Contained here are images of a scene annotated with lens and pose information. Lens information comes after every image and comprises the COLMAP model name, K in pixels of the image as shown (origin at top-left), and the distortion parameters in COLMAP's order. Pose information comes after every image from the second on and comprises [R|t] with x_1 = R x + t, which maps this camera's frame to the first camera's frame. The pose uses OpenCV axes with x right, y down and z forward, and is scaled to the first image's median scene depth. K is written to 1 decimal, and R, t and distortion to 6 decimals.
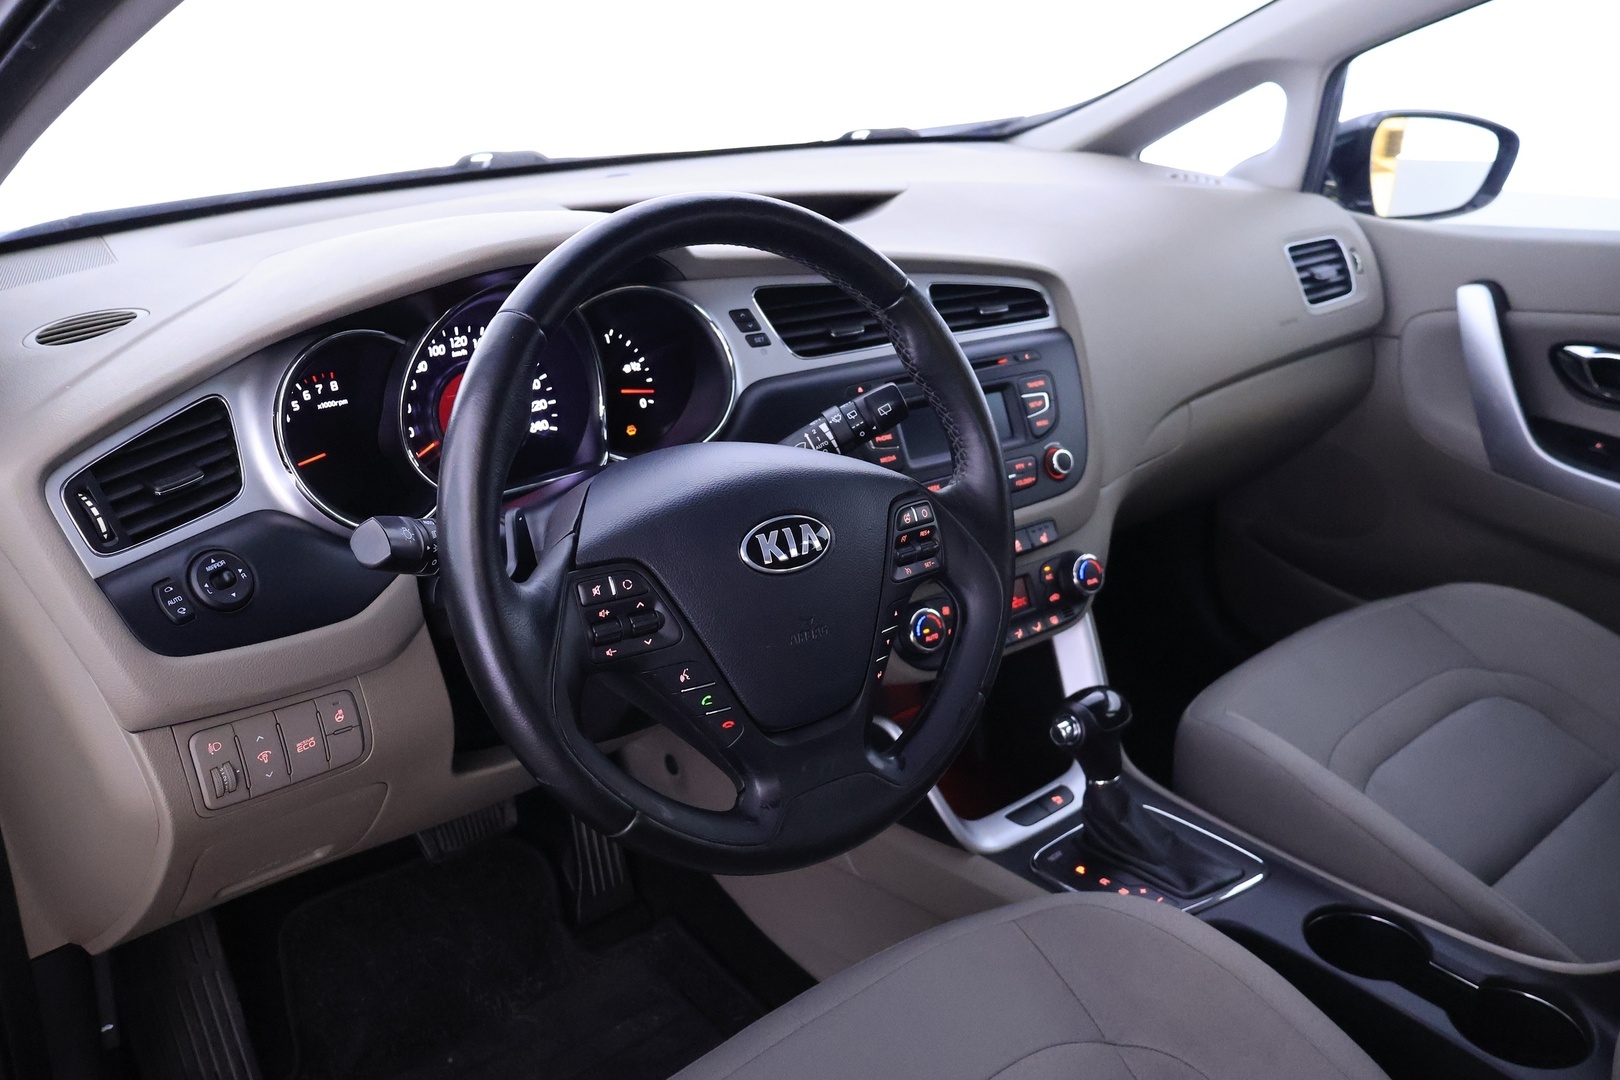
lens RADIAL K [[1304.9, 0, 810.0], [0, 1304.9, 540.0], [0, 0, 1]] dist [-0.010980, -0.003401]
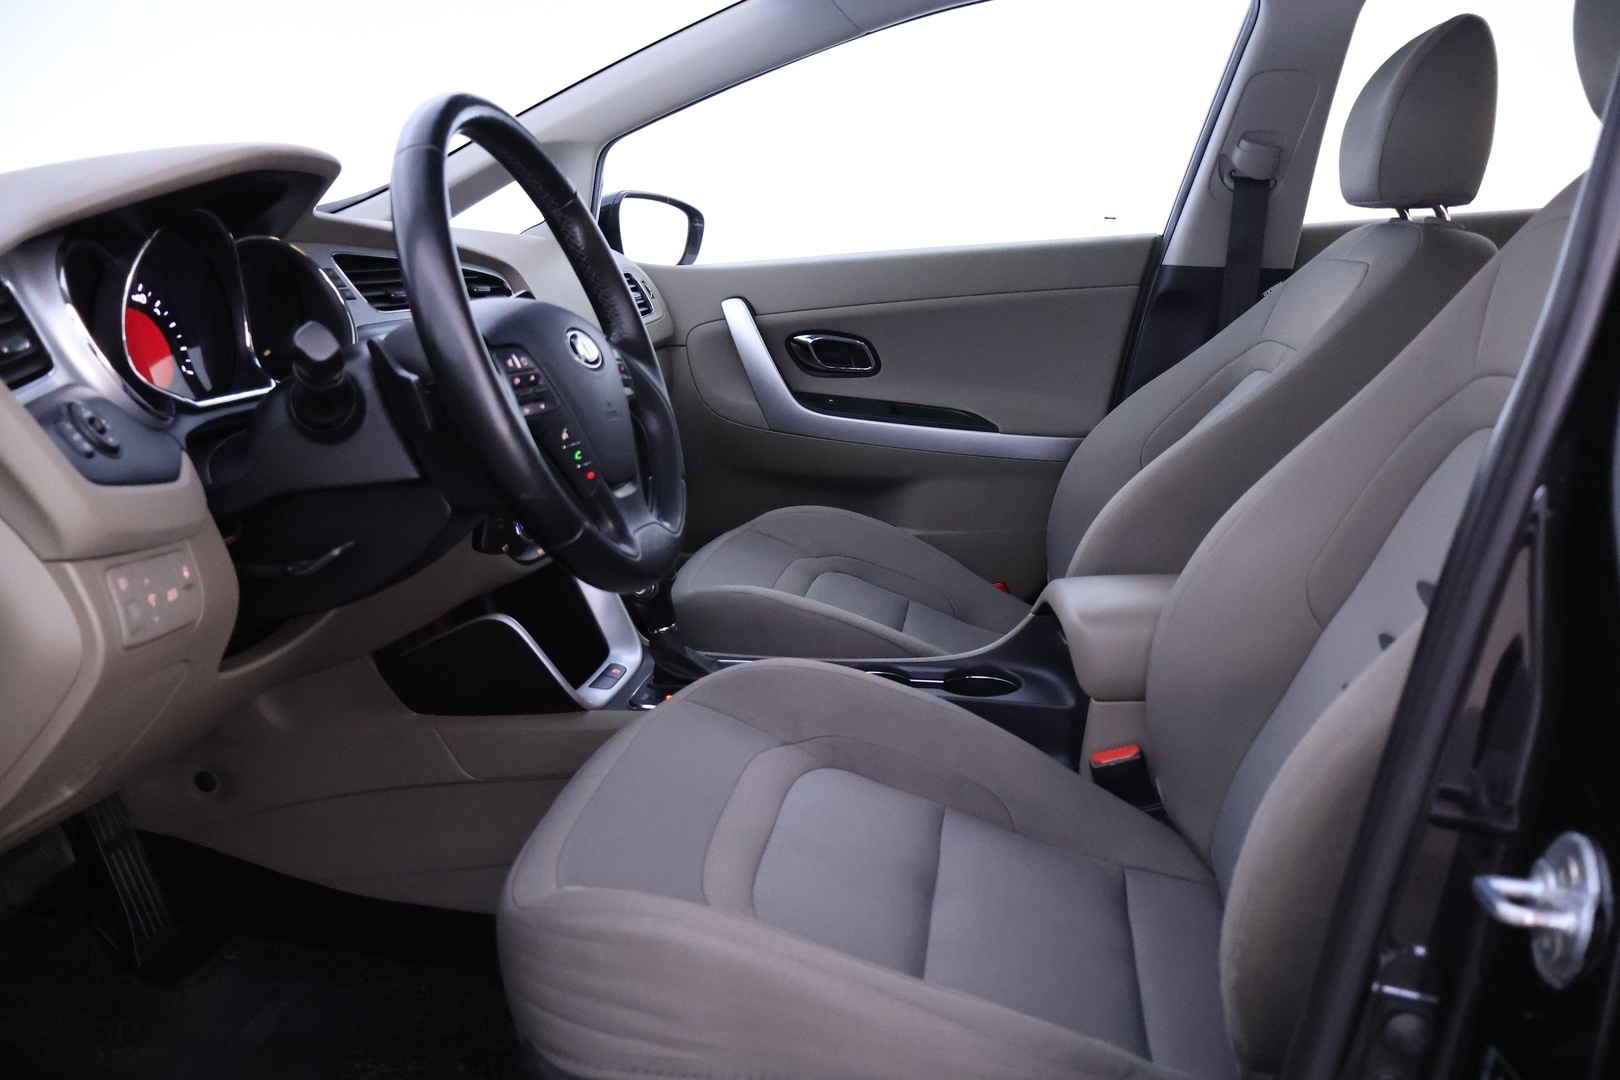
lens RADIAL K [[1304.9, 0, 810.0], [0, 1304.9, 540.0], [0, 0, 1]] dist [-0.010980, -0.003401]
pose [[0.765702, -0.146940, 0.626187, -0.501218], [0.231076, 0.971402, -0.054611, 0.225248], [-0.600254, 0.186513, 0.777758, -0.108095]]
